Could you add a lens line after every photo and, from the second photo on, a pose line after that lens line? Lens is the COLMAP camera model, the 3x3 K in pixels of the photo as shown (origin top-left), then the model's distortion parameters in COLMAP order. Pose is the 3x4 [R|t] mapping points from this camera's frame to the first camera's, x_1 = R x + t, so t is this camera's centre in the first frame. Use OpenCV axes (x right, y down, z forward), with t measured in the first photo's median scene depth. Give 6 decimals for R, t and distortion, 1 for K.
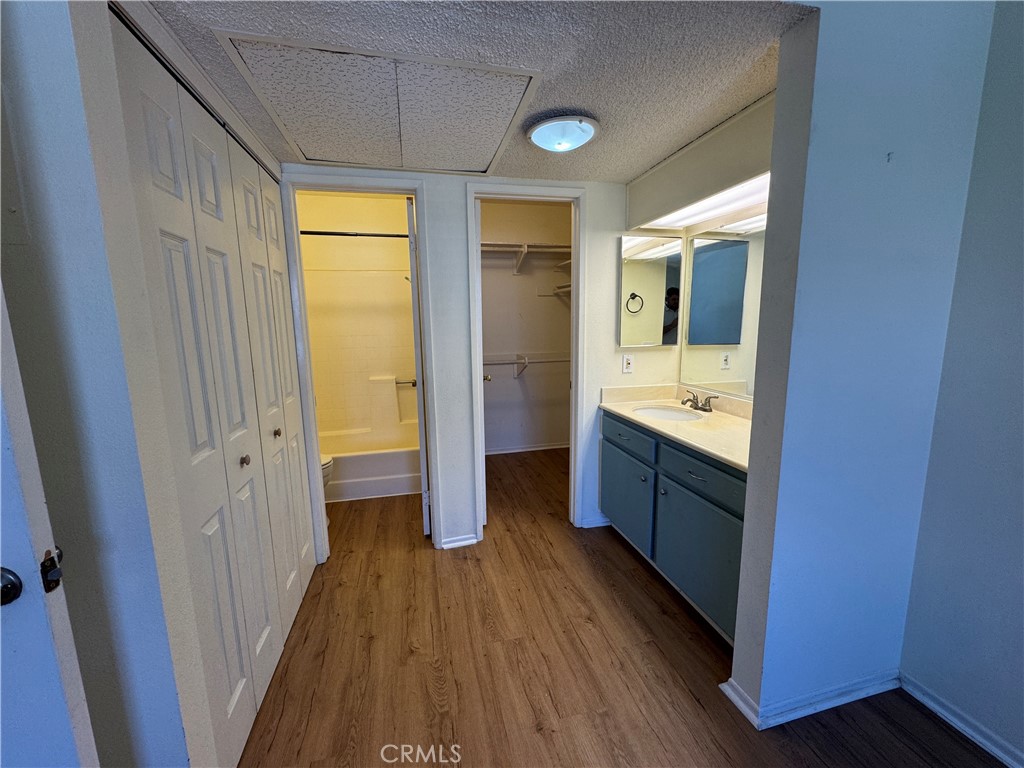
lens RADIAL K [[409.5, 0, 513.1], [0, 409.5, 381.9], [0, 0, 1]] dist [-0.003855, 0.000478]
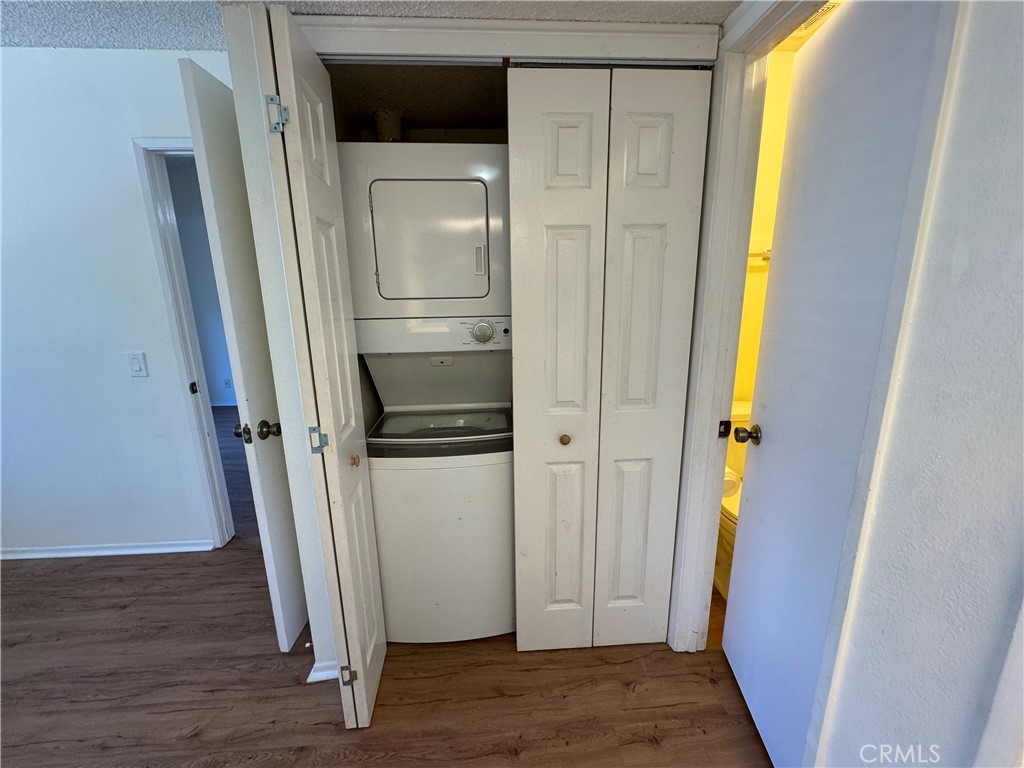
lens RADIAL K [[409.5, 0, 511.9], [0, 409.5, 394.1], [0, 0, 1]] dist [-0.003855, 0.000478]
pose [[-0.178897, 0.260945, -0.948633, 0.149536], [-0.127396, 0.949926, 0.285326, -0.151699], [0.975585, 0.171896, -0.136695, 0.889904]]
